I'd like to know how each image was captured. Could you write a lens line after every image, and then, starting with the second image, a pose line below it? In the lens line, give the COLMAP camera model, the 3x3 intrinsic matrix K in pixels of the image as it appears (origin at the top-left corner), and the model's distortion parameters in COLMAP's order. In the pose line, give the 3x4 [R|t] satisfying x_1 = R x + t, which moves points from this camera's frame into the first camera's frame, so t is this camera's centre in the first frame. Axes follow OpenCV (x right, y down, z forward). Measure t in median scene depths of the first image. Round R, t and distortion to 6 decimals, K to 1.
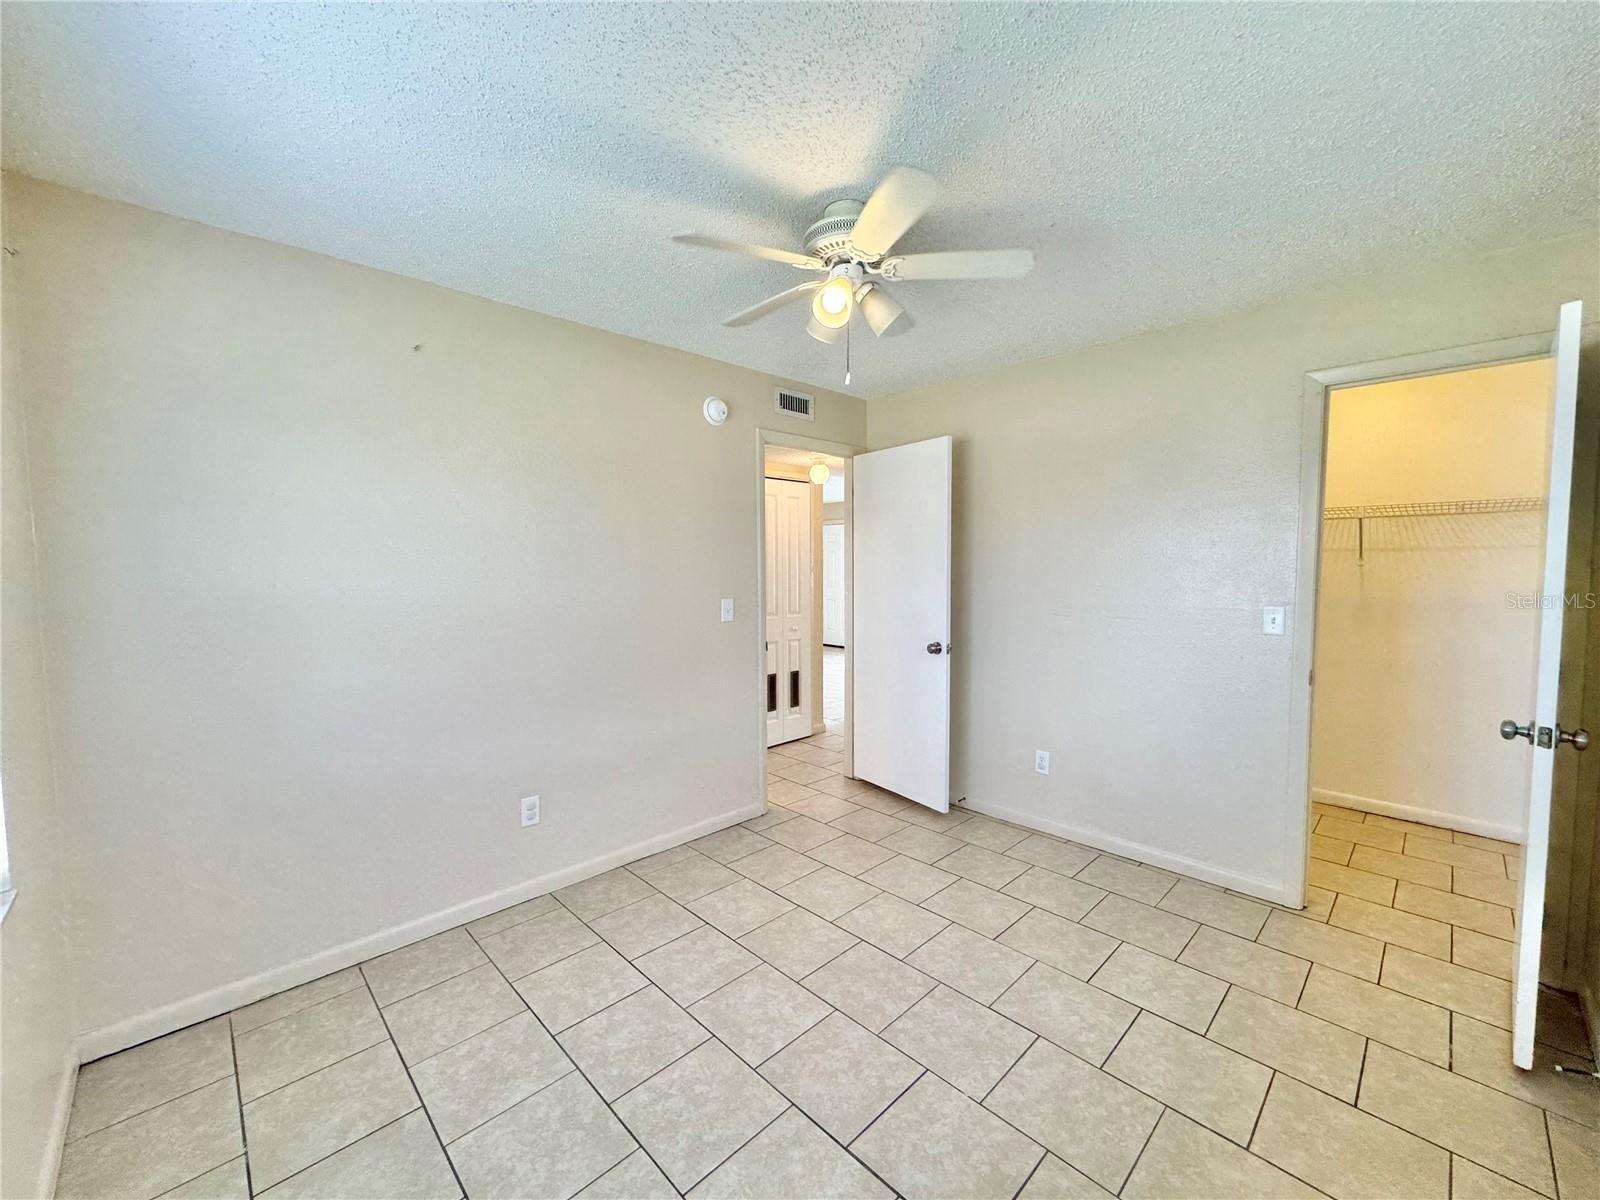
lens RADIAL K [[630.4, 0, 809.1], [0, 630.4, 596.4], [0, 0, 1]] dist [0.000761, 0.000059]
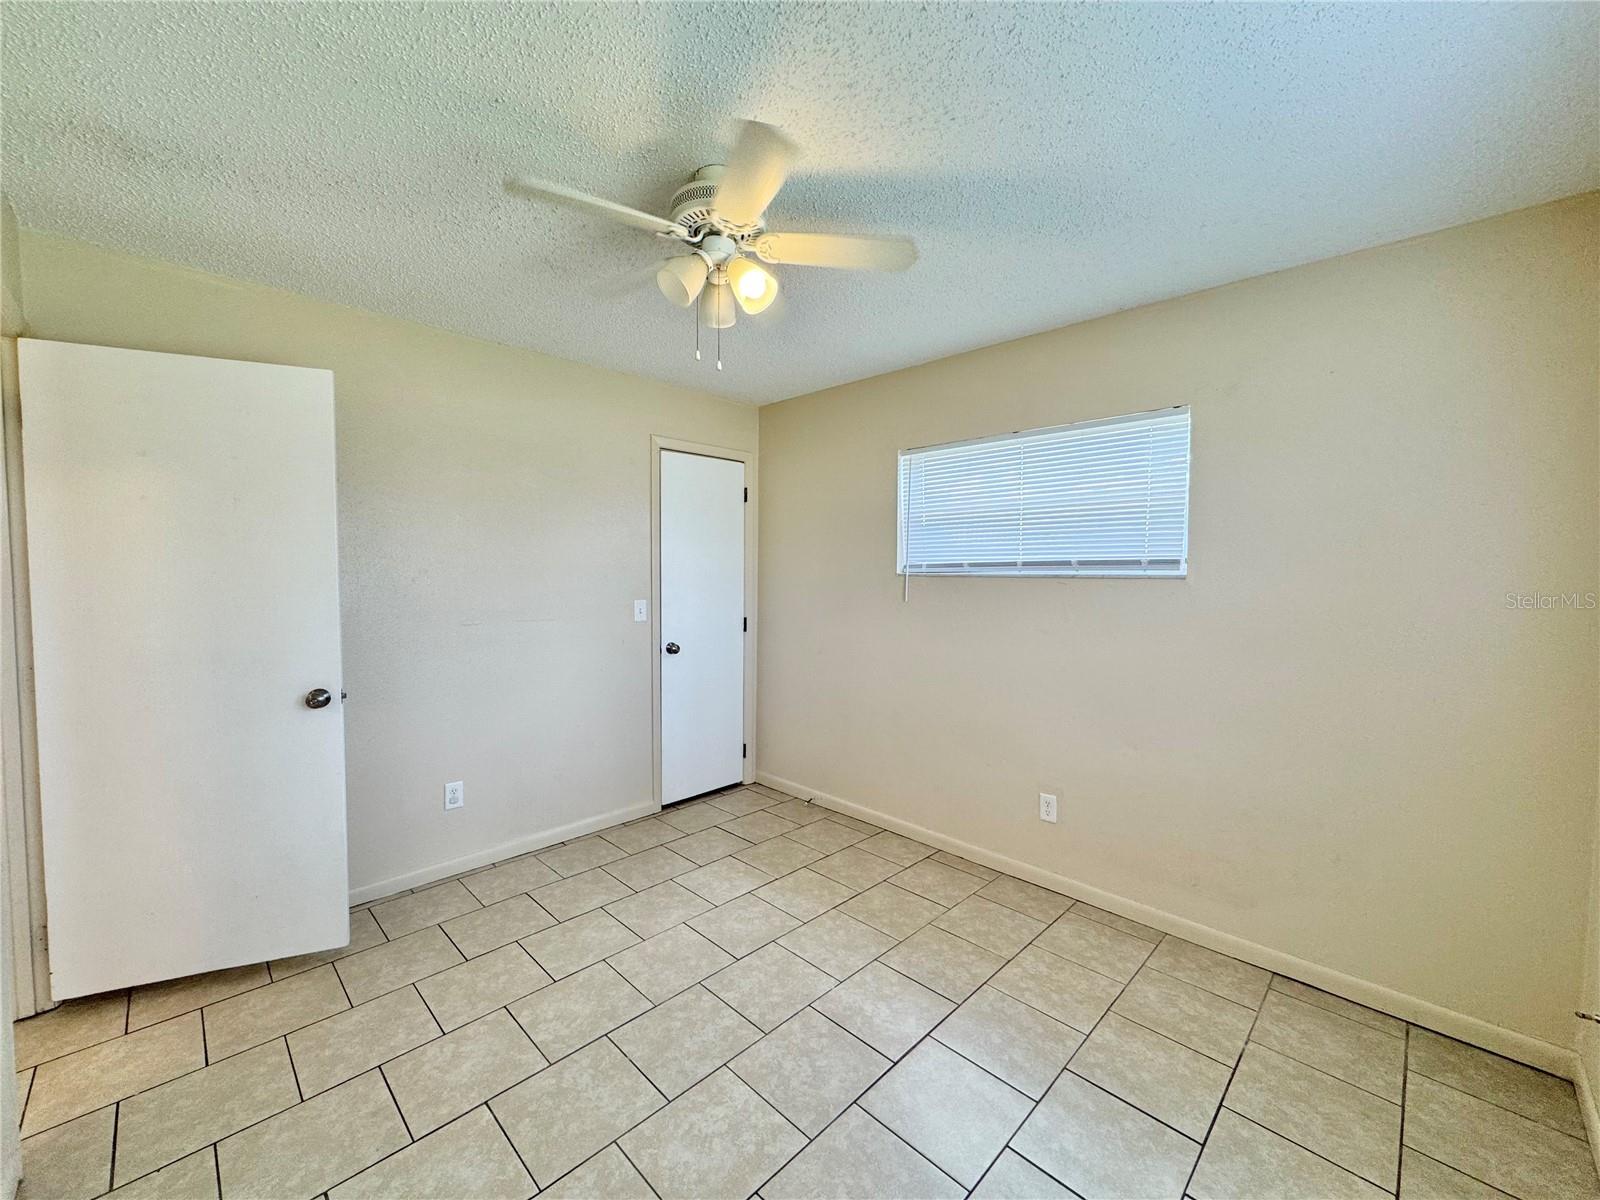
lens RADIAL K [[637.9, 0, 802.6], [0, 637.9, 598.7], [0, 0, 1]] dist [-0.002232, -0.000171]
pose [[-0.015097, -0.032464, 0.999359, -0.664776], [0.046478, 0.998370, 0.033134, -0.014066], [-0.998805, 0.046948, -0.013564, 0.704430]]
